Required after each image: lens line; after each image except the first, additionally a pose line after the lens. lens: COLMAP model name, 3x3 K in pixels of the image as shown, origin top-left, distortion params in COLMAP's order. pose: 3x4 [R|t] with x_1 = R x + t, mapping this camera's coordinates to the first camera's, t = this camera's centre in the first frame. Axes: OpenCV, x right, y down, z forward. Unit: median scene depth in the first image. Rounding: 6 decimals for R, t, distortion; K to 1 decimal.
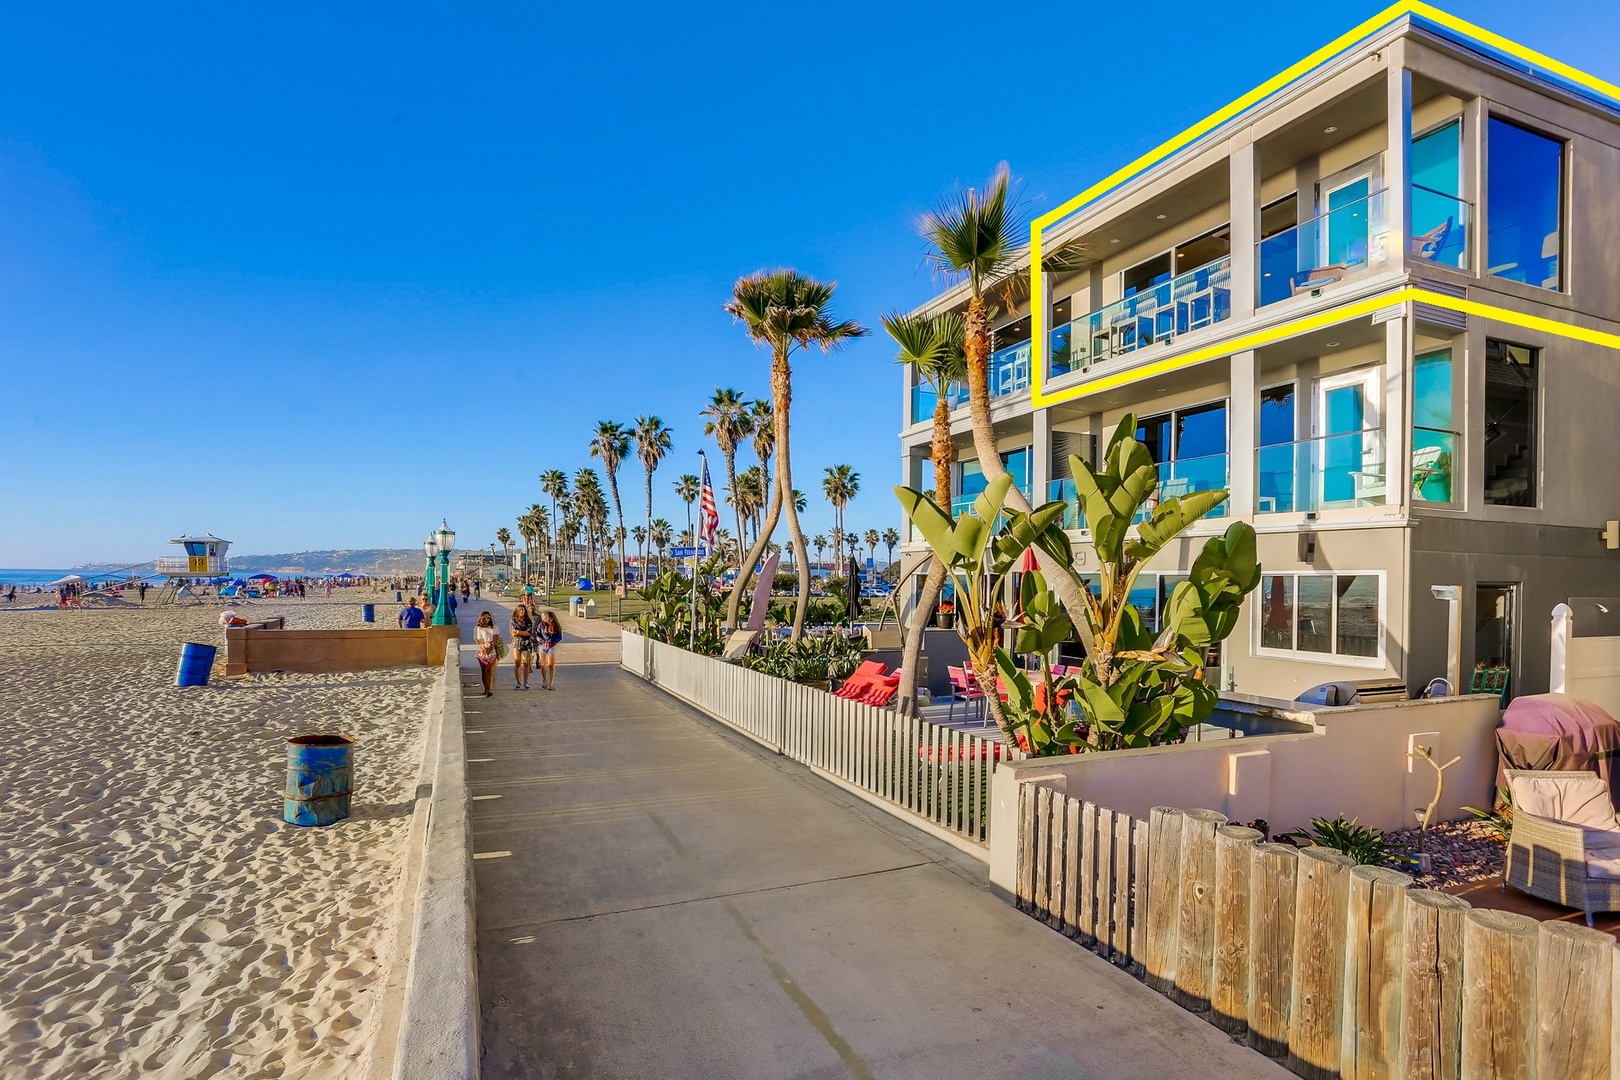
lens RADIAL K [[823.3, 0, 809.2], [0, 823.3, 586.9], [0, 0, 1]] dist [0.000398, 0.000110]
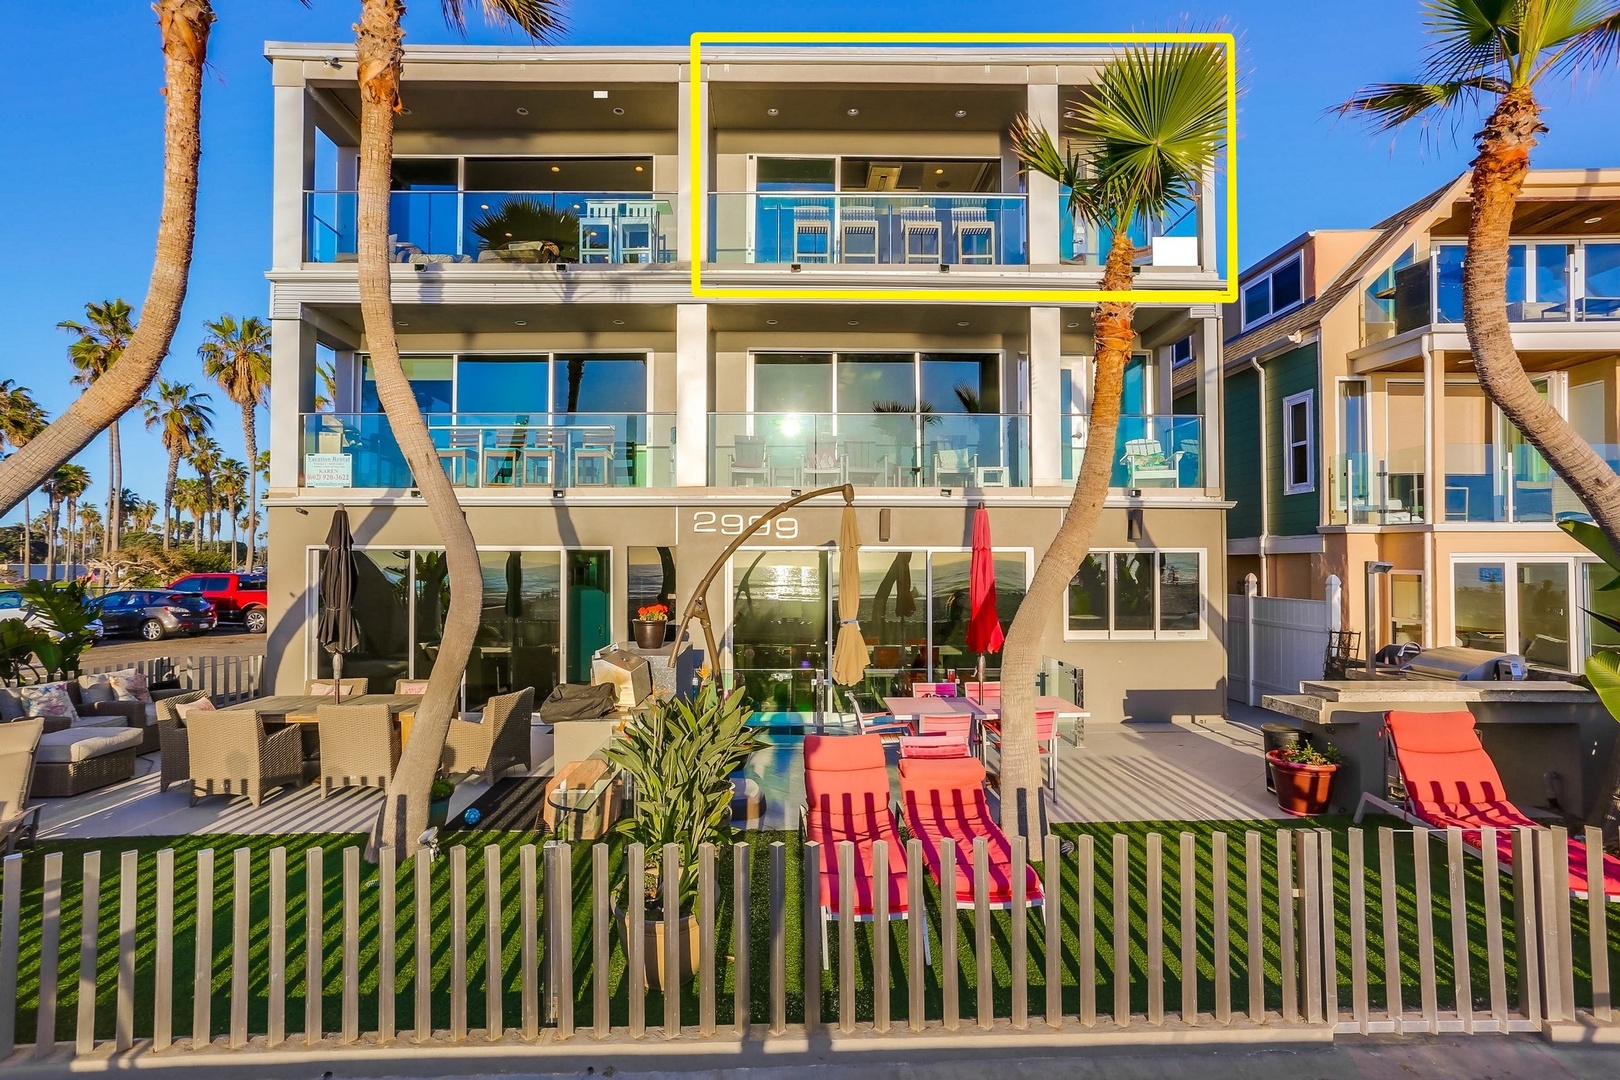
lens RADIAL K [[792.5, 0, 802.5], [0, 792.5, 546.9], [0, 0, 1]] dist [-0.001055, 0.000027]
pose [[0.377115, 0.008505, 0.926128, -0.359976], [0.009591, 0.999868, -0.013087, -0.009836], [-0.926117, 0.013818, 0.376983, 0.864767]]
